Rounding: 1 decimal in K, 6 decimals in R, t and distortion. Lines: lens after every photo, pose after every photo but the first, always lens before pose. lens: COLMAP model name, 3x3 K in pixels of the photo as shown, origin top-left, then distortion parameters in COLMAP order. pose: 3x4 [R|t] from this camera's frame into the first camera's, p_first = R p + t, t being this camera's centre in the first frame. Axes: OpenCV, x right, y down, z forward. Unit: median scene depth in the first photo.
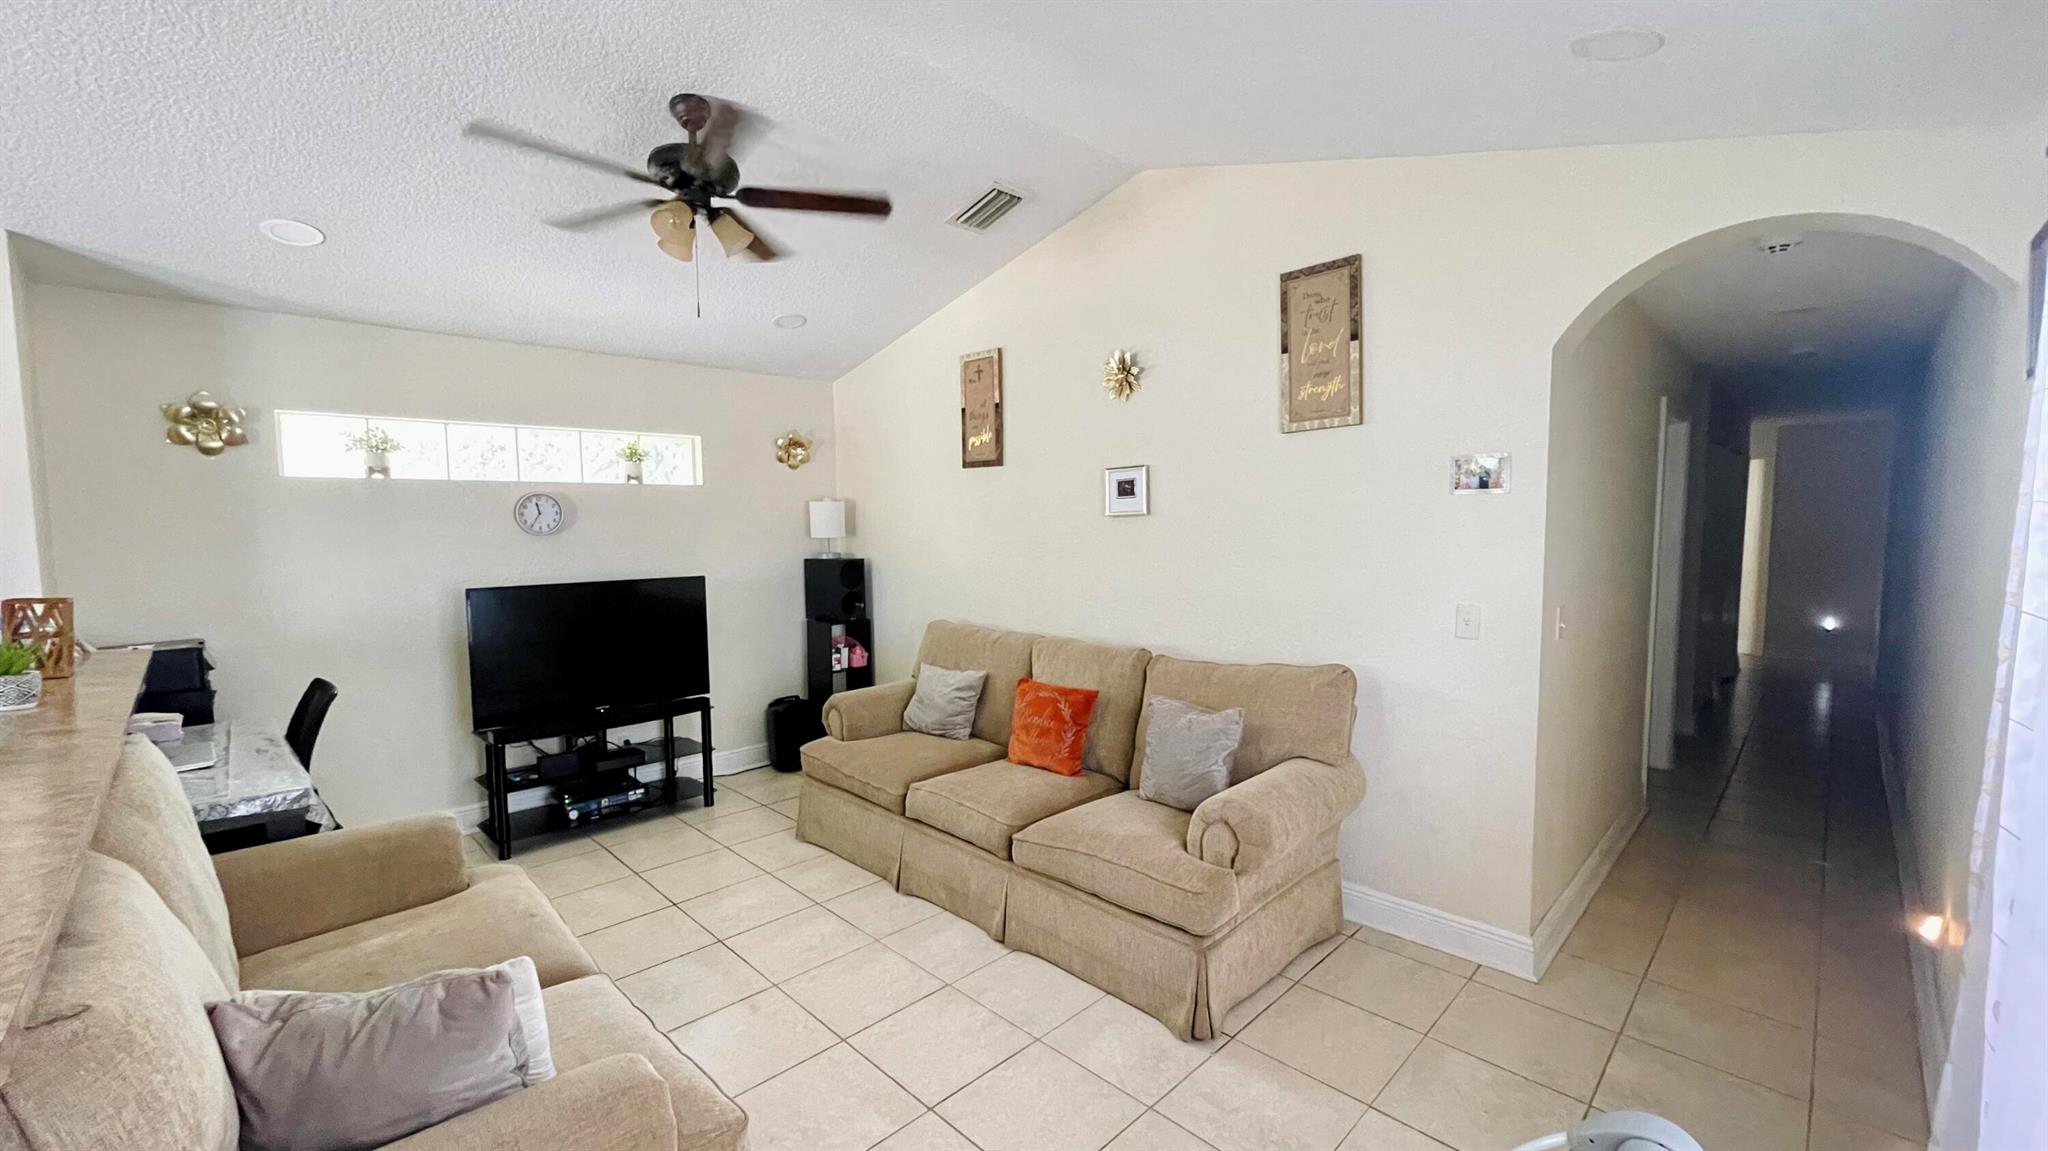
lens RADIAL K [[807.4, 0, 1021.4], [0, 807.4, 584.4], [0, 0, 1]] dist [0.004106, 0.000255]
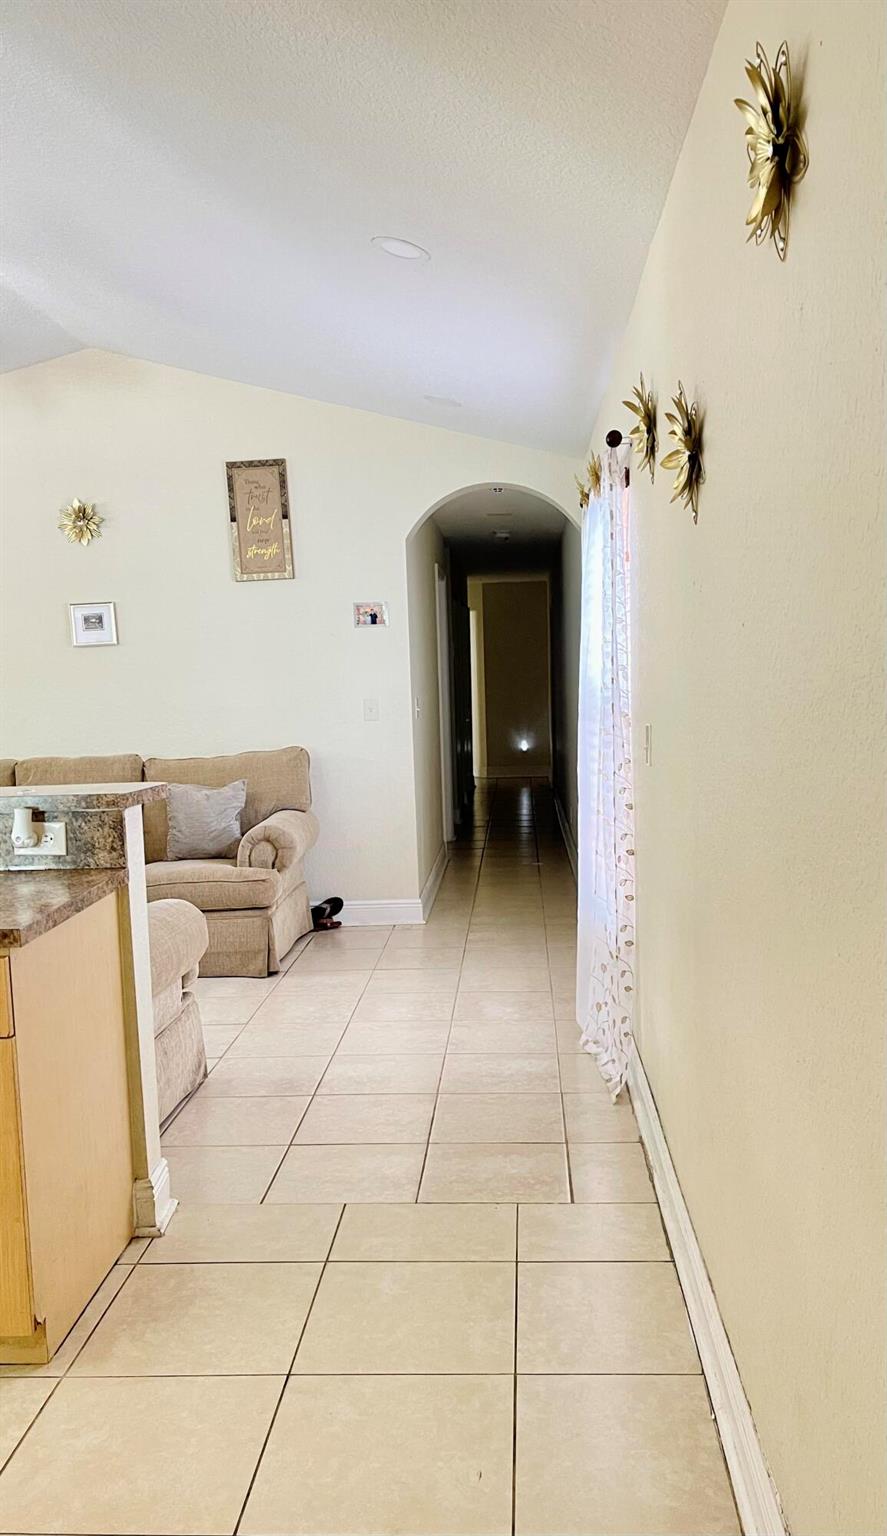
lens RADIAL K [[1228.6, 0, 446.7], [0, 1228.6, 770.7], [0, 0, 1]] dist [0.006660, 0.001093]
pose [[0.743542, -0.062747, 0.665738, -0.826982], [0.070844, 0.997376, 0.014880, 0.124092], [-0.664925, 0.036099, 0.746037, -0.768133]]
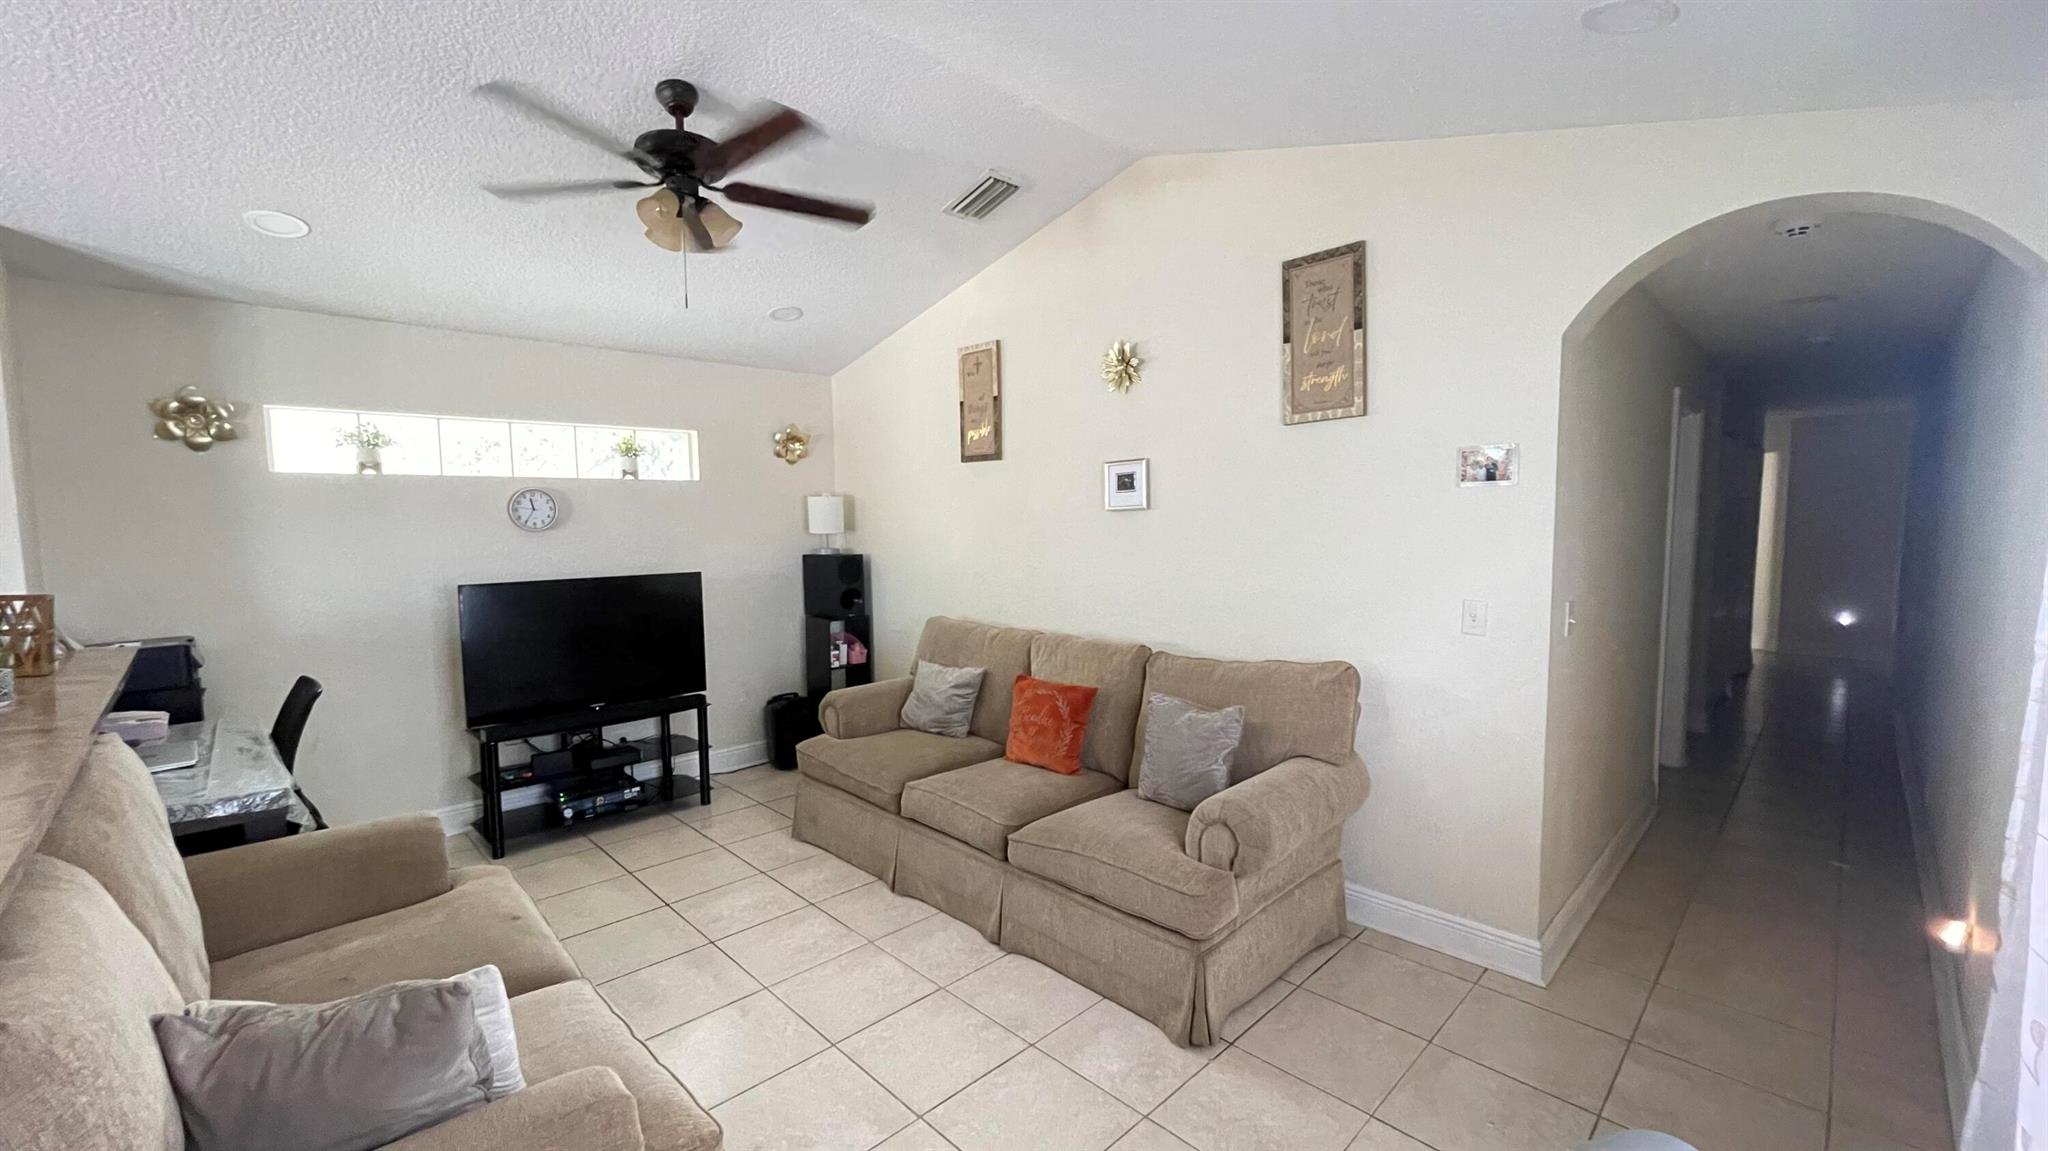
lens RADIAL K [[807.4, 0, 1022.1], [0, 807.4, 584.0], [0, 0, 1]] dist [0.004106, 0.000255]
pose [[0.999967, -0.001408, -0.008057, 0.013709], [0.001442, 0.999990, 0.004189, 0.000840], [0.008051, -0.004201, 0.999959, 0.019220]]
